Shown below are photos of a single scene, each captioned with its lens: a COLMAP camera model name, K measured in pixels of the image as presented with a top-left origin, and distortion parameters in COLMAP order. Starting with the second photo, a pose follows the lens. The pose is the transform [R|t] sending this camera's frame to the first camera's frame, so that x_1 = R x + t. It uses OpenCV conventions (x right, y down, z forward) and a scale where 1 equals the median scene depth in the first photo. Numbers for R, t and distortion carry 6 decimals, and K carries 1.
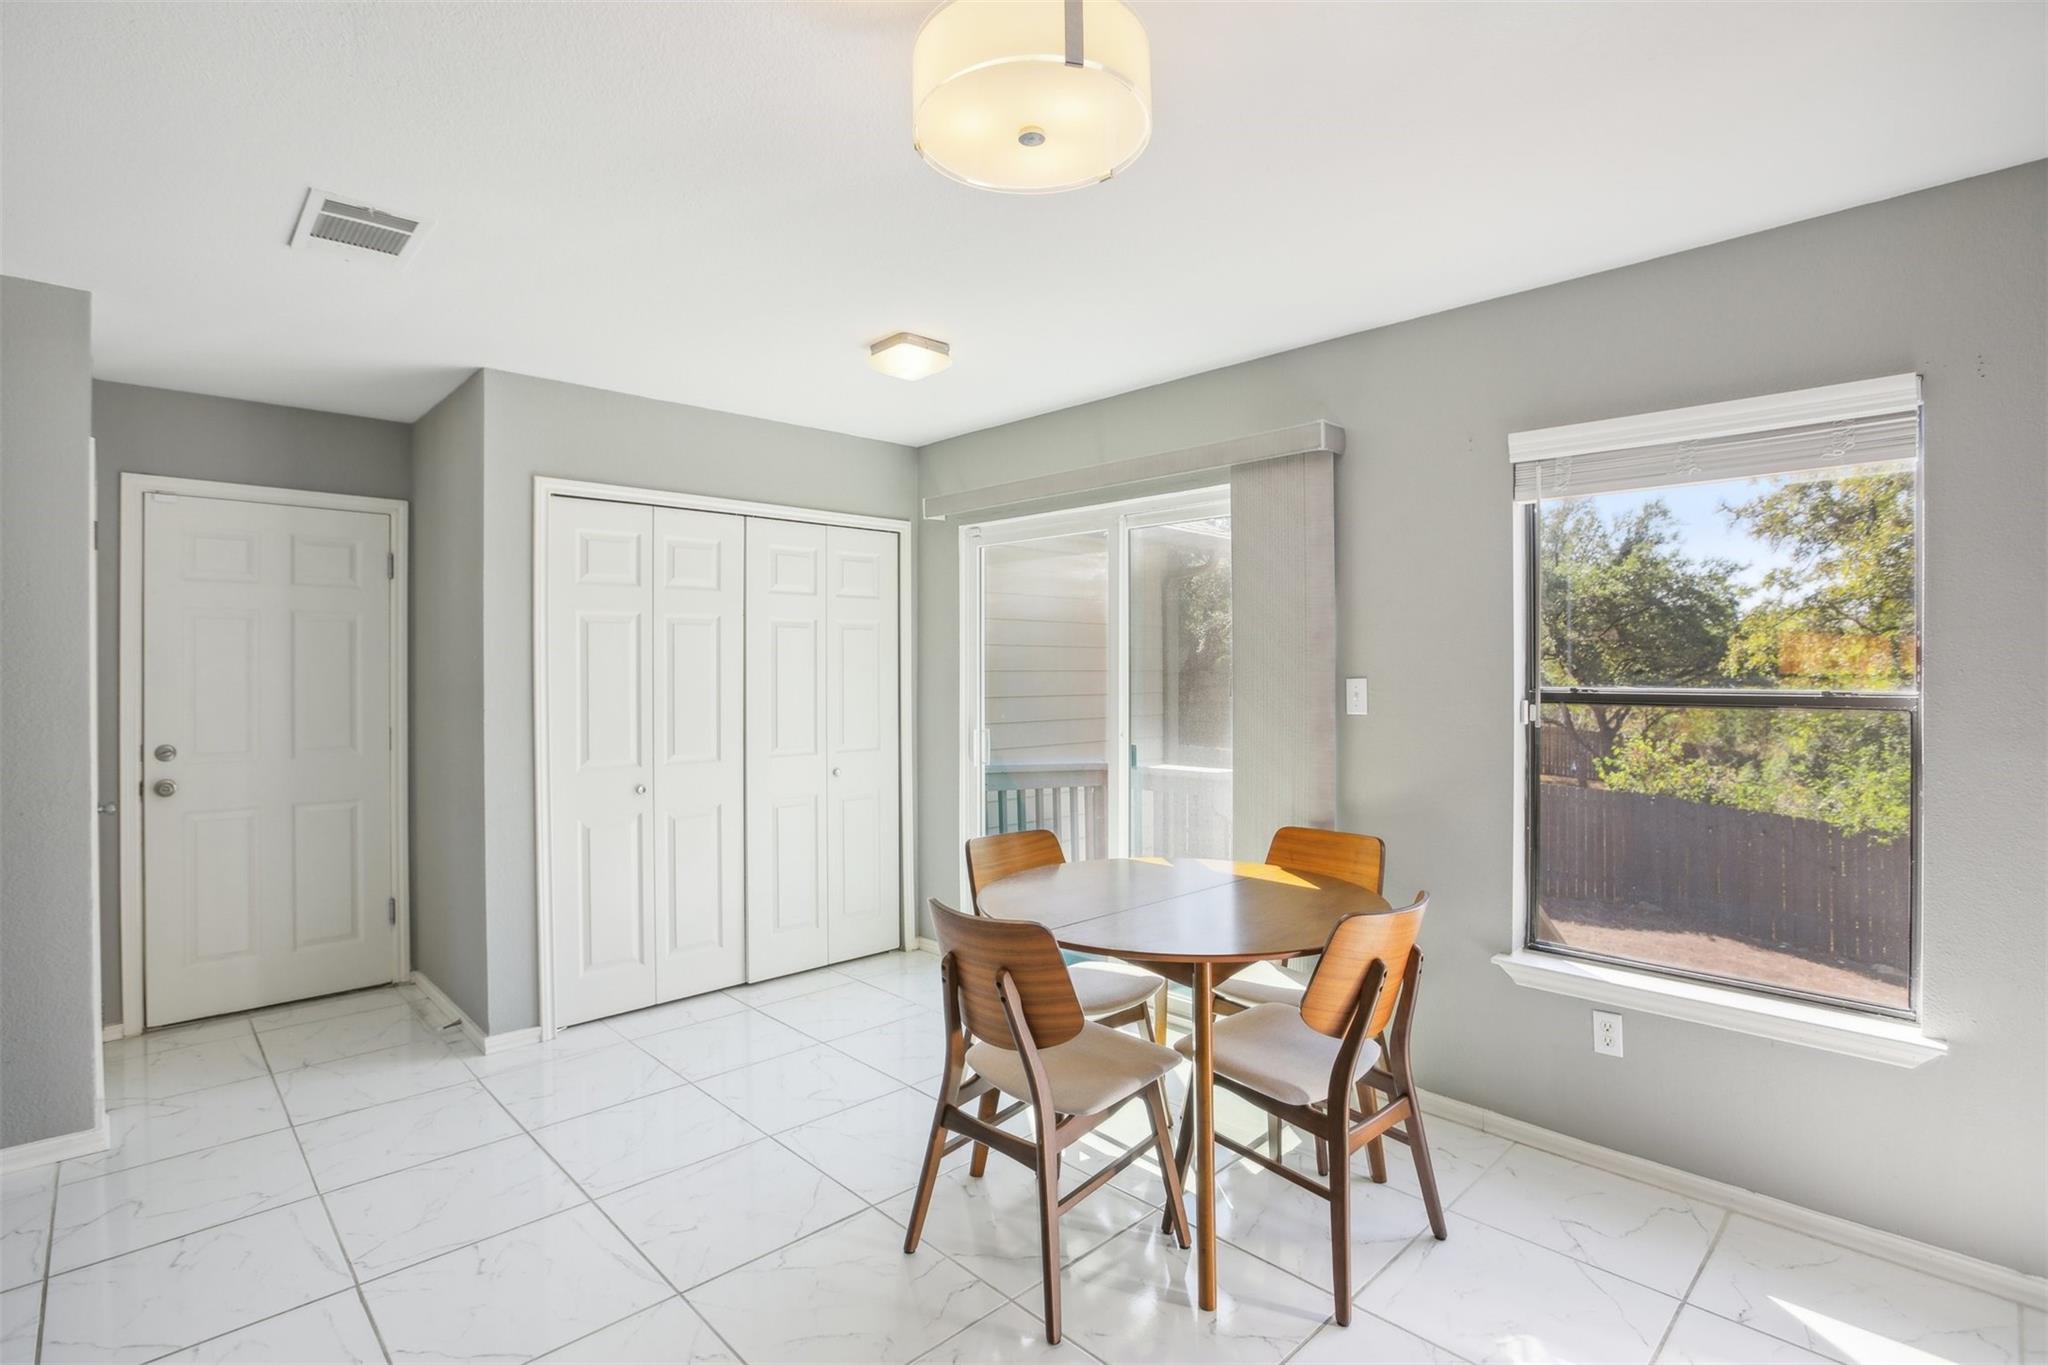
lens RADIAL K [[980.5, 0, 1023.2], [0, 980.5, 673.6], [0, 0, 1]] dist [-0.049354, 0.016405]
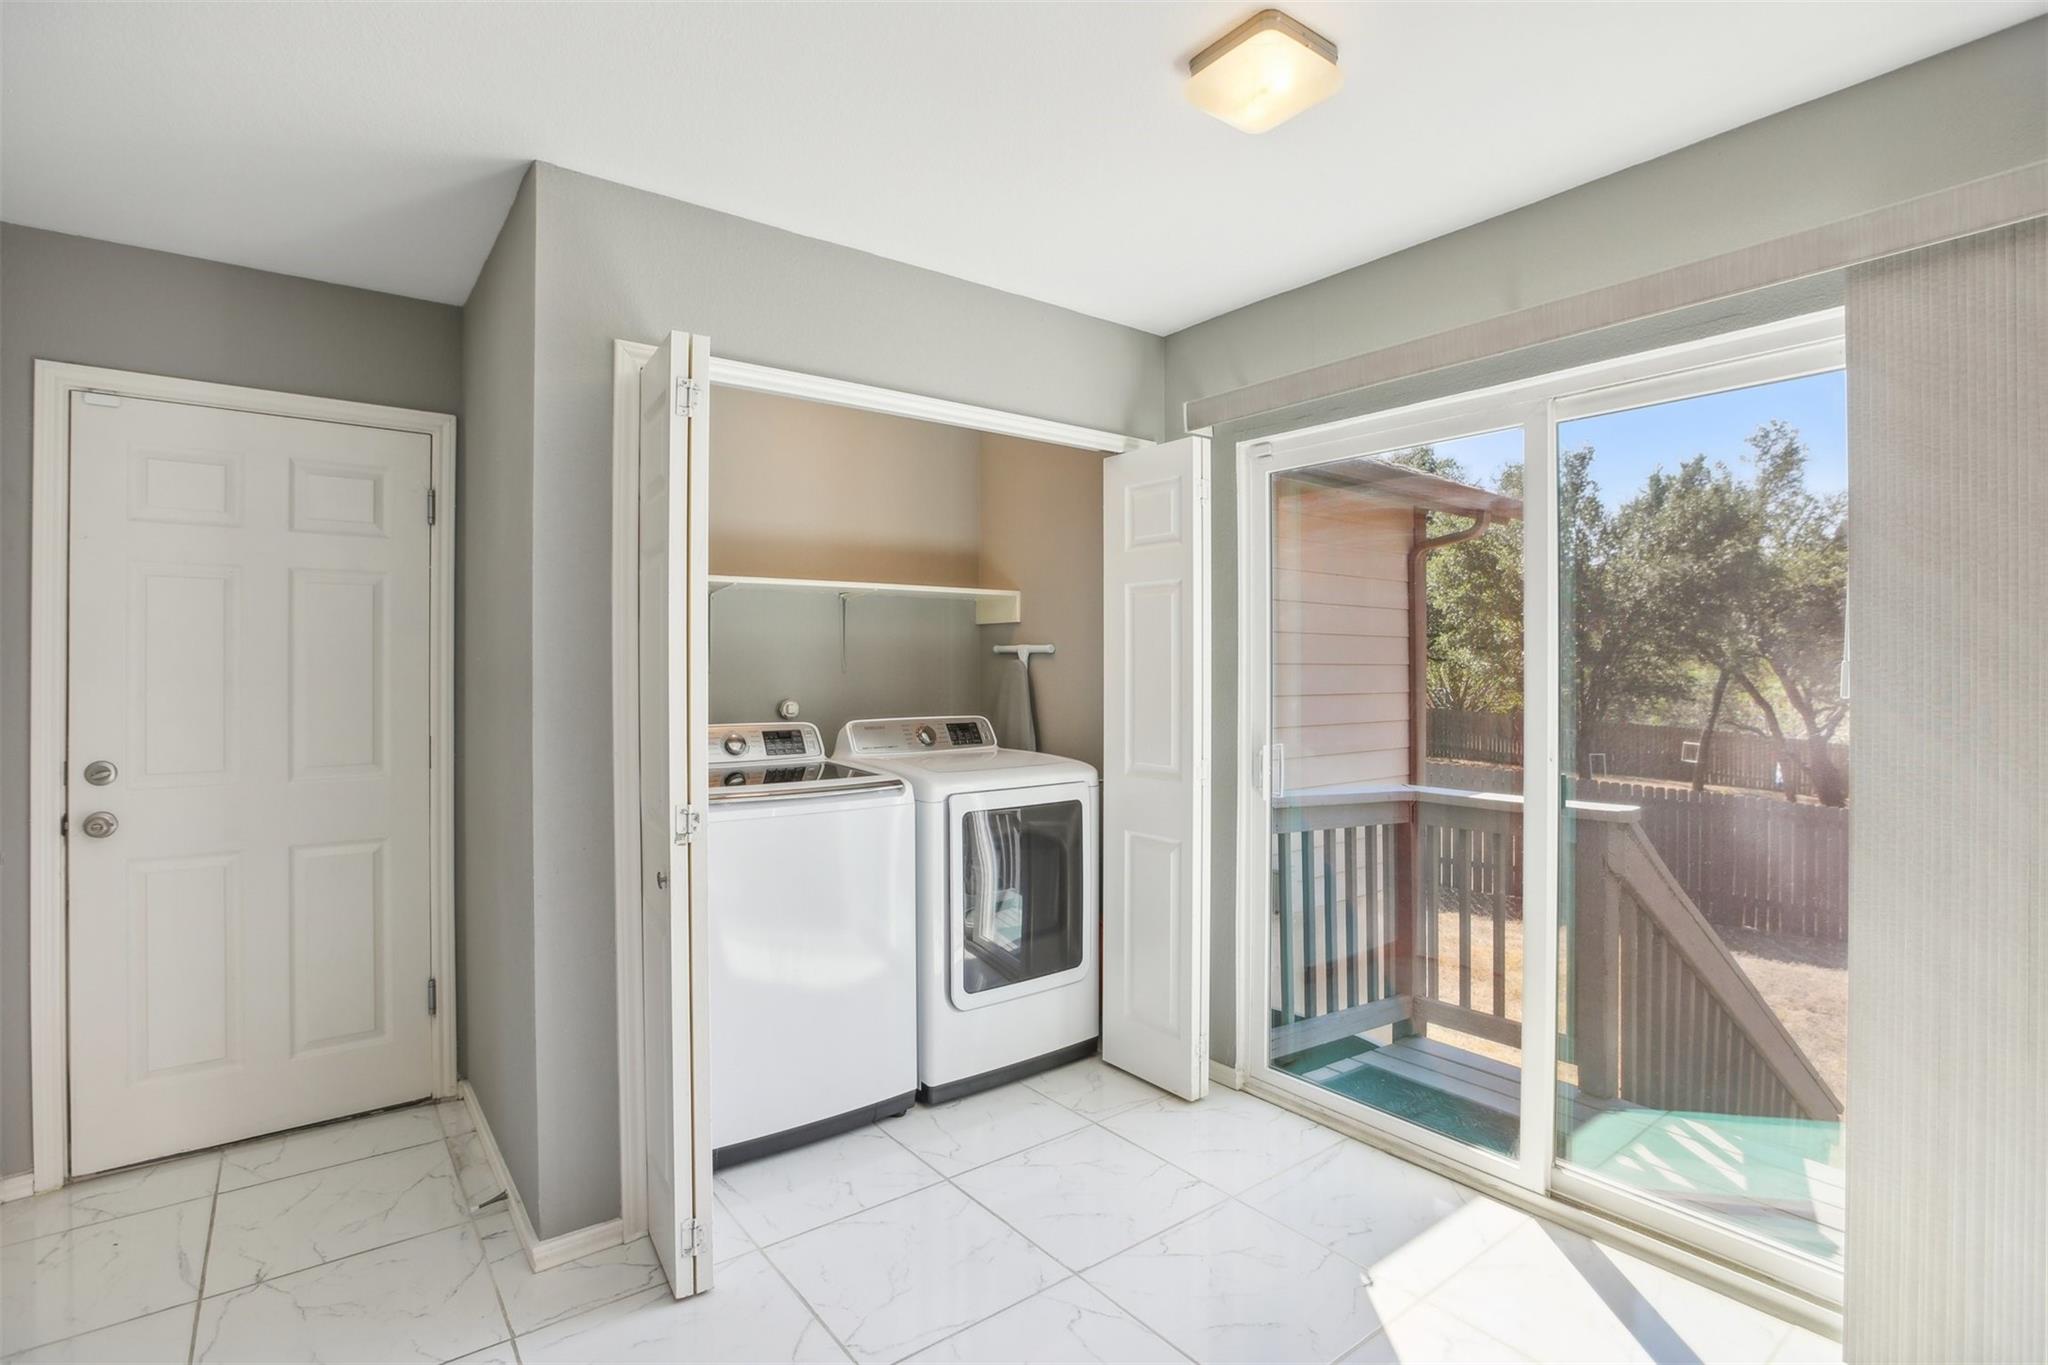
lens RADIAL K [[980.5, 0, 1023.2], [0, 980.5, 673.6], [0, 0, 1]] dist [-0.049354, 0.016405]
pose [[0.993239, 0.002732, -0.116055, -0.153626], [-0.002807, 0.999996, -0.000484, 0.009829], [0.116053, 0.000807, 0.993243, 0.370279]]
